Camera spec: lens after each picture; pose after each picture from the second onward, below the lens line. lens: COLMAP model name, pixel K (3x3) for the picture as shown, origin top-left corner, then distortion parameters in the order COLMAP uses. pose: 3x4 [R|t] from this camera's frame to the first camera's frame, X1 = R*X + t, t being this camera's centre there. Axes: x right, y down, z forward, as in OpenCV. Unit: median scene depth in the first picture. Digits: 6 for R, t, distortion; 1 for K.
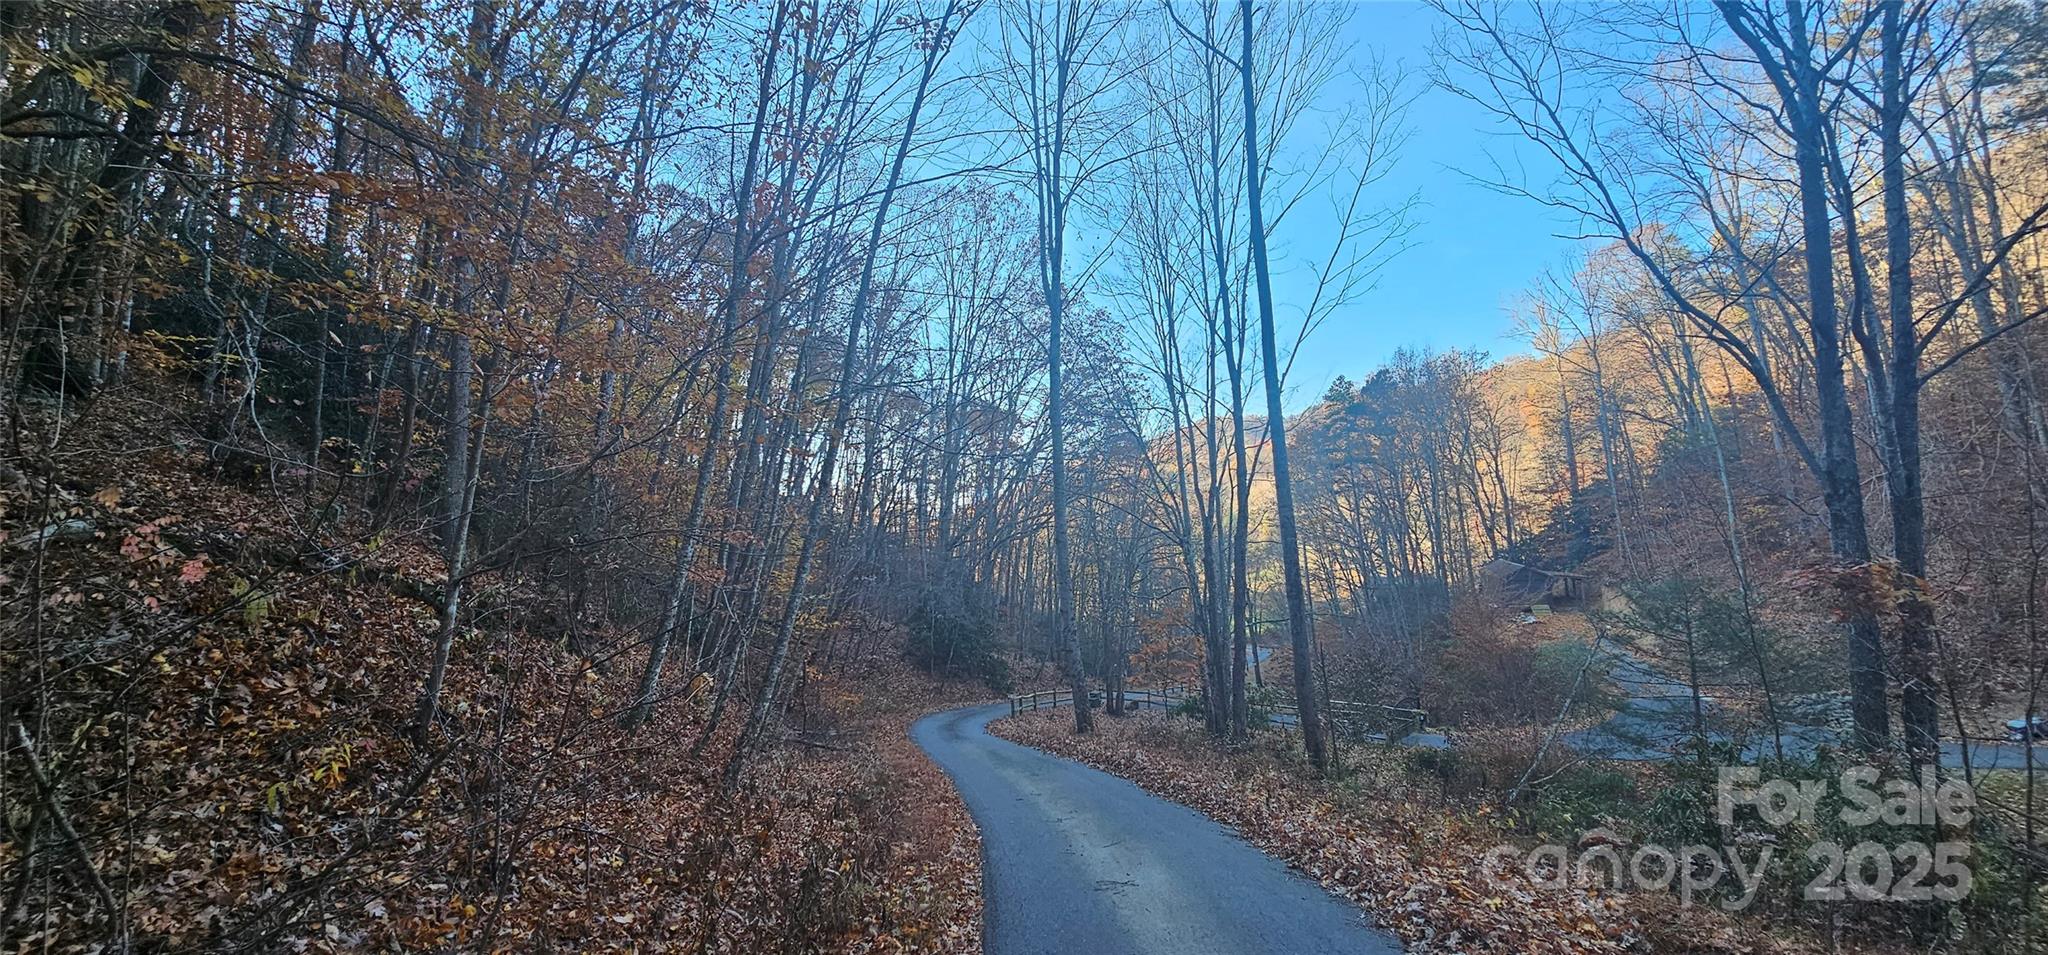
lens RADIAL K [[861.9, 0, 1000.5], [0, 861.9, 480.3], [0, 0, 1]] dist [-0.000235, -0.001646]
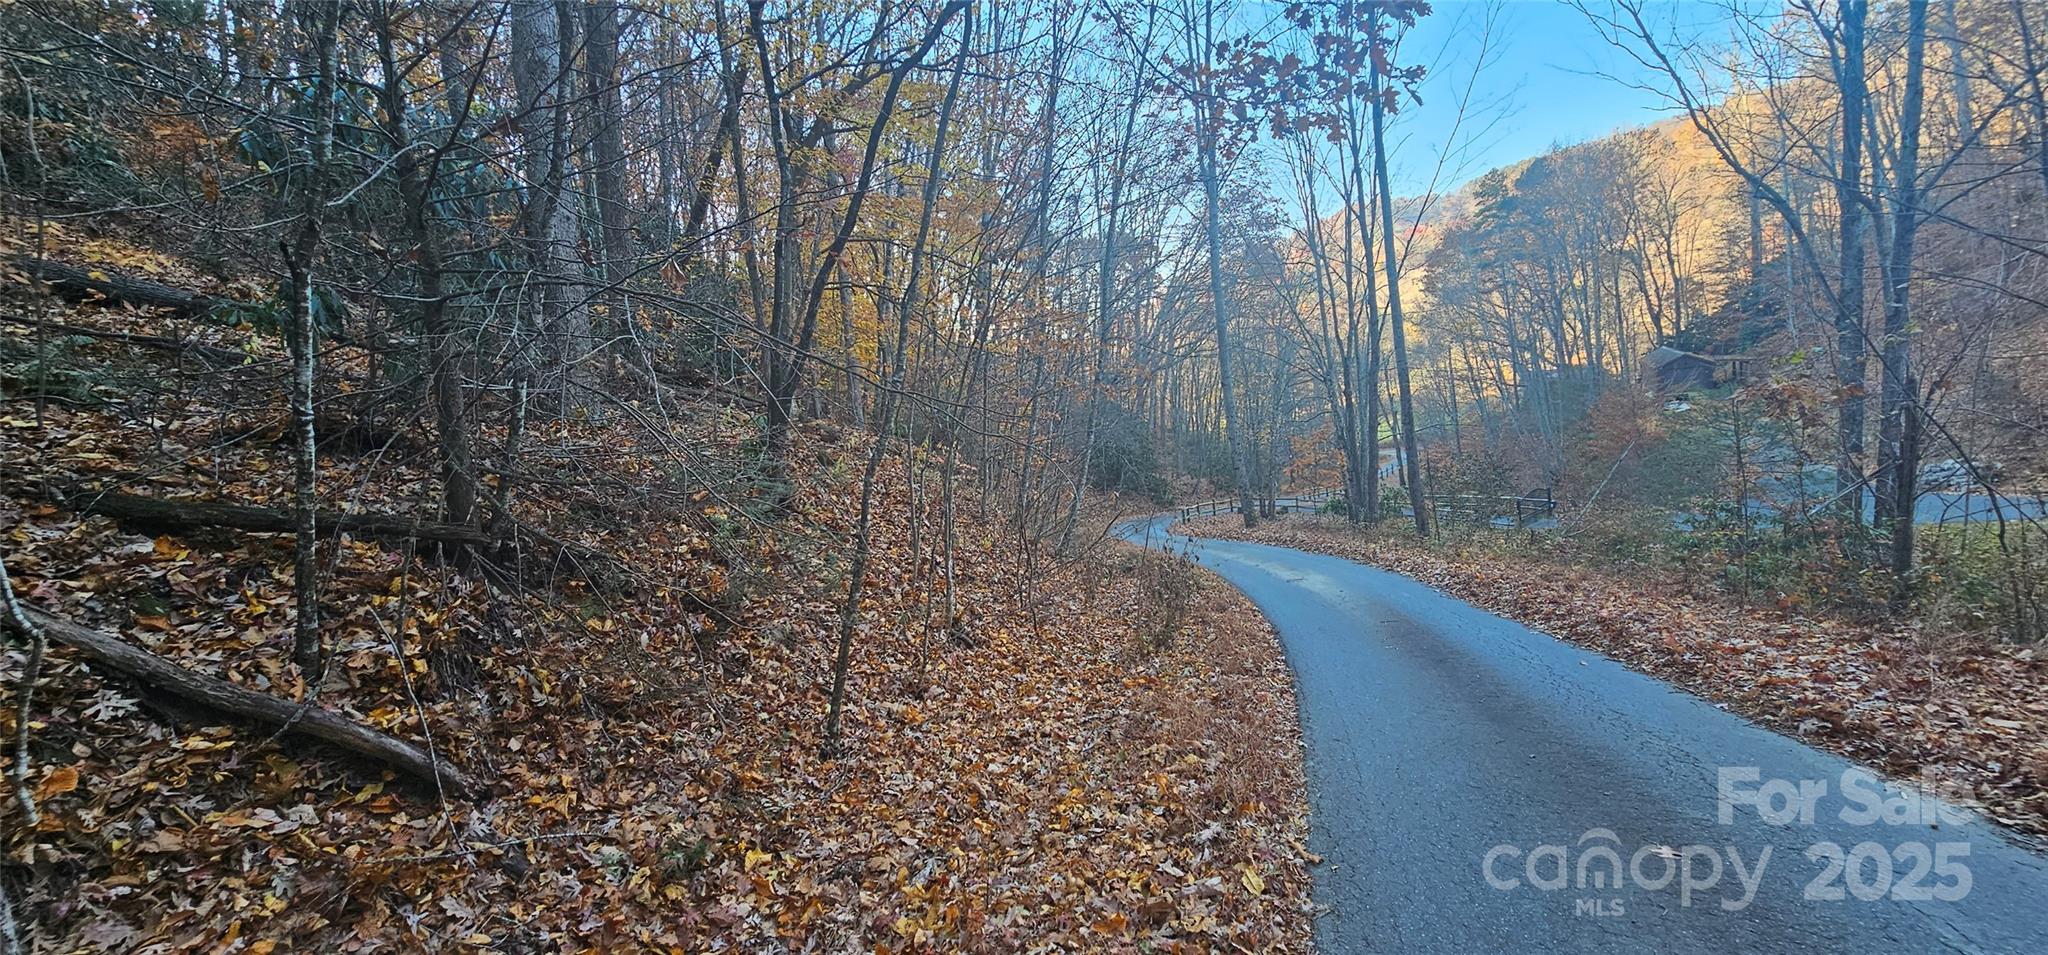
lens RADIAL K [[861.9, 0, 1000.5], [0, 861.9, 480.3], [0, 0, 1]] dist [-0.000235, -0.001646]
pose [[0.985452, -0.061944, -0.158262, -0.028479], [0.092508, 0.976680, 0.193749, -0.029534], [0.142570, -0.205571, 0.968202, -0.133561]]
